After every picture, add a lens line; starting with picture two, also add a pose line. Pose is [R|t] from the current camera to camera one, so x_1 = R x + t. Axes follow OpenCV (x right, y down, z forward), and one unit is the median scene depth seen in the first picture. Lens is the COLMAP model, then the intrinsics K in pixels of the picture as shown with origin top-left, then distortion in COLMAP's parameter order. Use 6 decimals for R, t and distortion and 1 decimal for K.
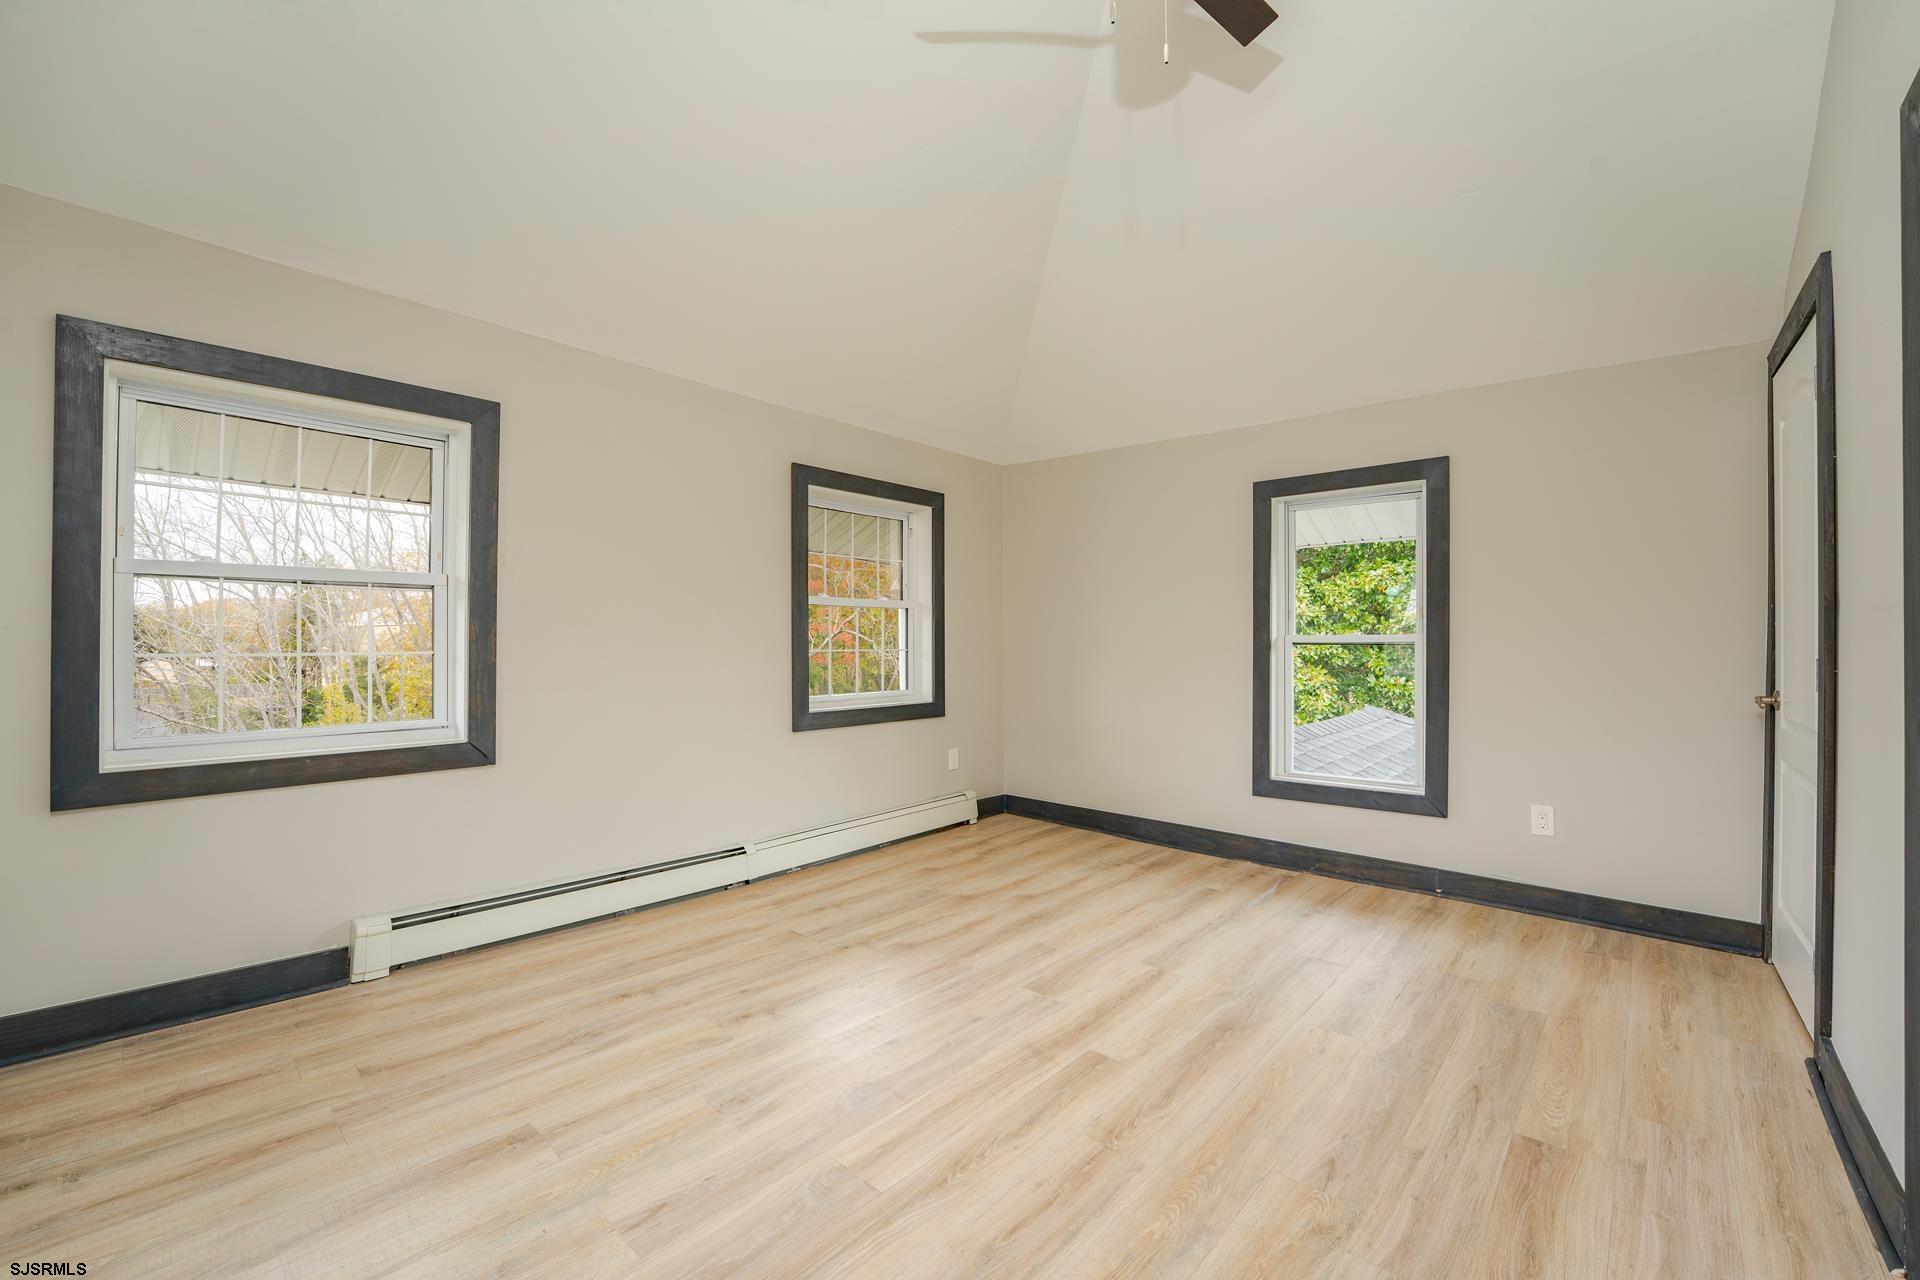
lens RADIAL K [[786.9, 0, 967.3], [0, 786.9, 636.9], [0, 0, 1]] dist [-0.018397, 0.000792]
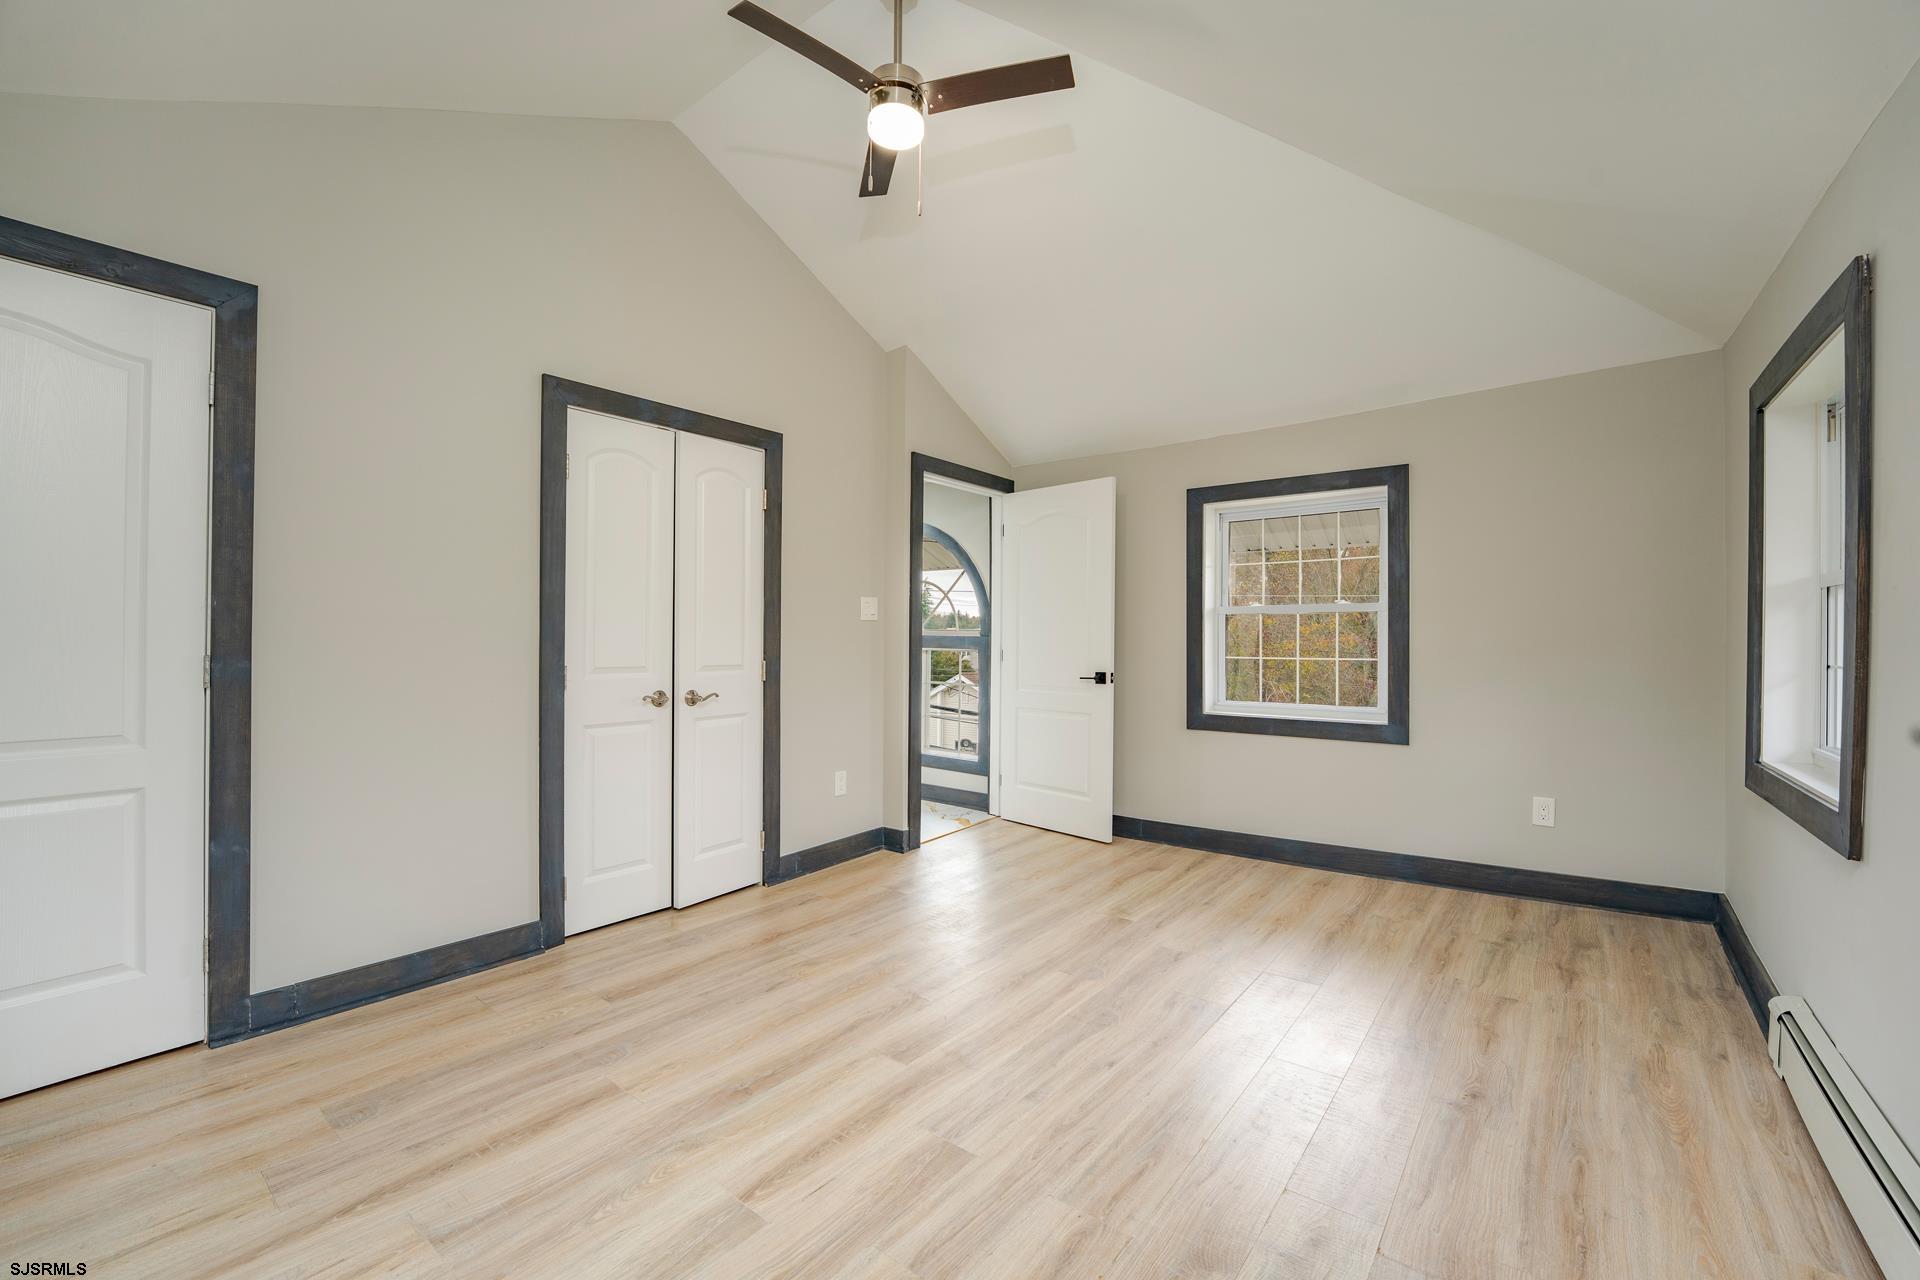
lens RADIAL K [[786.9, 0, 956.1], [0, 786.9, 639.3], [0, 0, 1]] dist [-0.018397, 0.000792]
pose [[-0.998720, -0.009786, -0.049624, 0.140210], [-0.009707, 0.999951, -0.001838, -0.000053], [0.049639, -0.001354, -0.998766, 1.861783]]
